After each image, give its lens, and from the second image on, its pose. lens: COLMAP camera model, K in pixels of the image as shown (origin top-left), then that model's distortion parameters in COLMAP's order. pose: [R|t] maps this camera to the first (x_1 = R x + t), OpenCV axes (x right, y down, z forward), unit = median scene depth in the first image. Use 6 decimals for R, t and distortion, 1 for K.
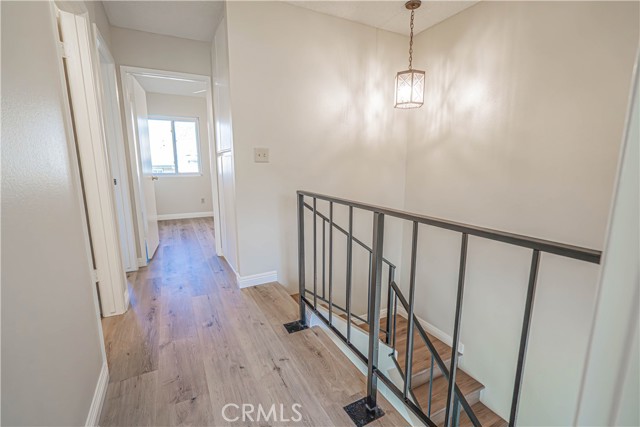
lens RADIAL K [[290.5, 0, 322.1], [0, 290.5, 212.7], [0, 0, 1]] dist [-0.001158, 0.000300]
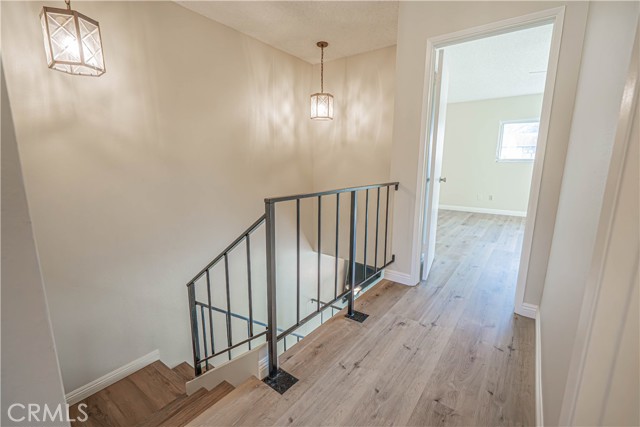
lens RADIAL K [[290.5, 0, 322.3], [0, 290.5, 216.5], [0, 0, 1]] dist [-0.001158, 0.000300]
pose [[-0.436131, -0.169760, 0.883726, -0.863936], [0.151663, 0.954131, 0.258132, -0.217793], [-0.887011, 0.246608, -0.390380, 1.314888]]
